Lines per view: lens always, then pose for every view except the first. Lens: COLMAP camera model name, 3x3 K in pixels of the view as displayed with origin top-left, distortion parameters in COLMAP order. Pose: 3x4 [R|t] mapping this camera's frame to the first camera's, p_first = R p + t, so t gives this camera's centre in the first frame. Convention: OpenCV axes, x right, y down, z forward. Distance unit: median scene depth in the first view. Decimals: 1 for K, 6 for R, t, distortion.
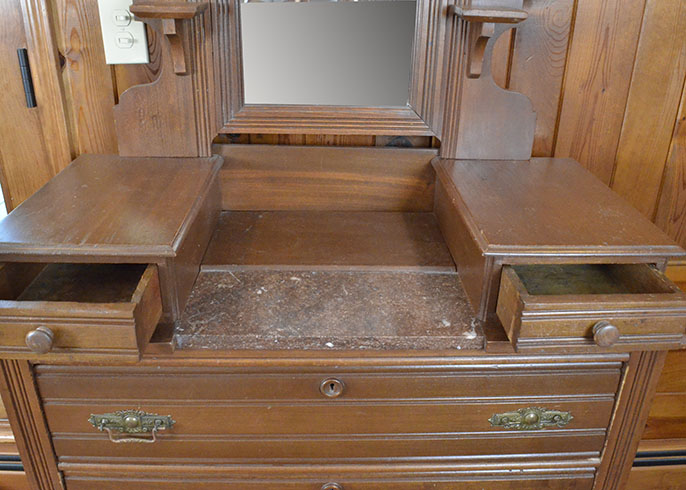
lens RADIAL K [[598.2, 0, 338.1], [0, 598.2, 245.3], [0, 0, 1]] dist [-0.089186, -0.001256]
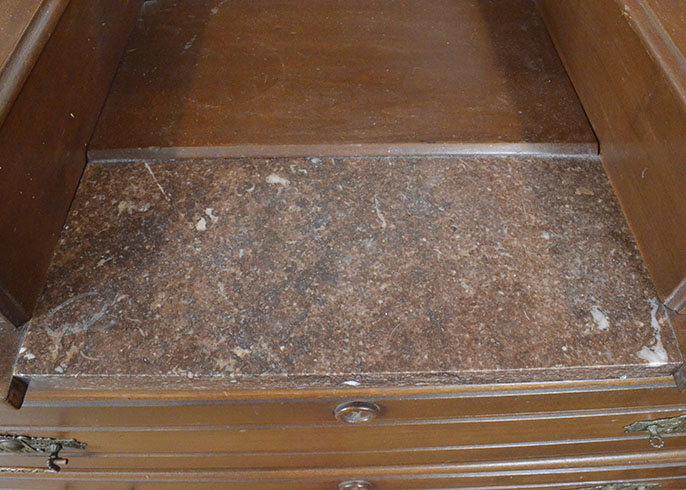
lens RADIAL K [[598.2, 0, 338.1], [0, 598.2, 245.3], [0, 0, 1]] dist [-0.089186, -0.001256]
pose [[0.999801, -0.006041, -0.018996, -0.010987], [0.013822, 0.896755, 0.442312, -0.098172], [0.014362, -0.442487, 0.896660, 0.473464]]
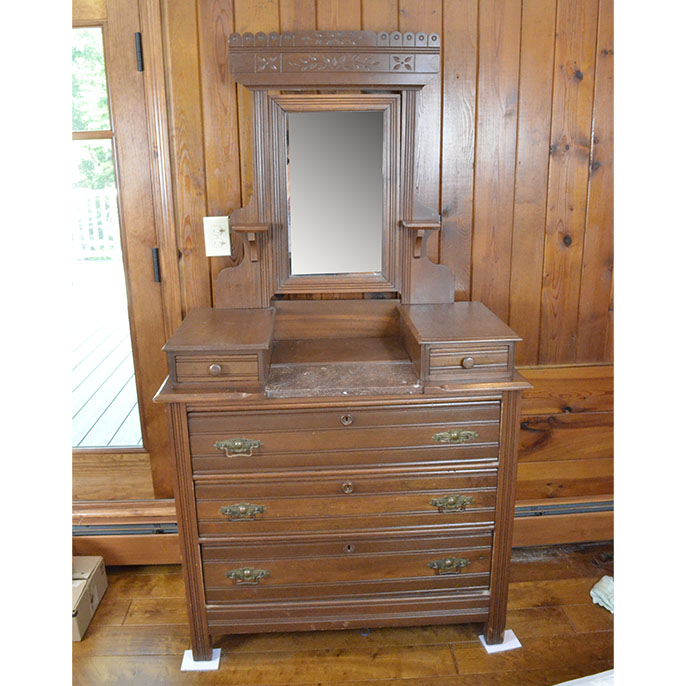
lens RADIAL K [[589.7, 0, 343.5], [0, 589.7, 308.8], [0, 0, 1]] dist [-0.113302, 0.001250]
pose [[0.999040, -0.034388, 0.027140, -0.046716], [0.038910, 0.981191, -0.189079, 0.194612], [-0.020127, 0.189954, 0.981587, -0.713602]]
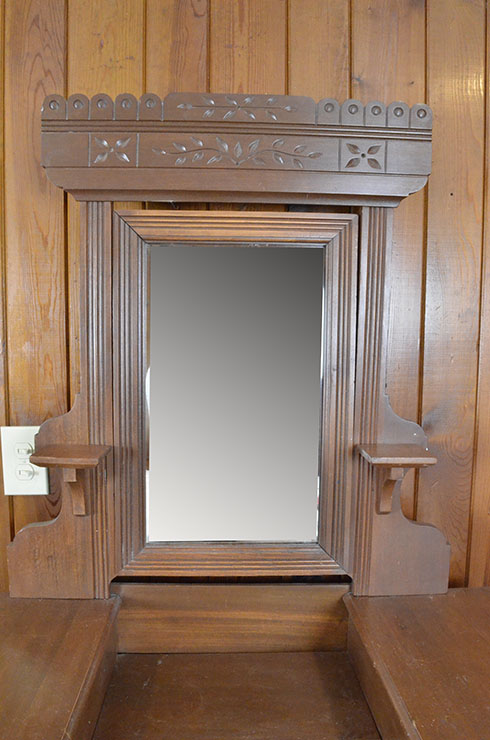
lens RADIAL K [[568.4, 0, 242.4], [0, 568.4, 391.7], [0, 0, 1]] dist [-0.085760, 0.003063]
pose [[0.999806, -0.009905, 0.017004, -0.015064], [0.014954, 0.944093, -0.329341, -0.170095], [-0.012792, 0.329532, 0.944058, 0.063351]]
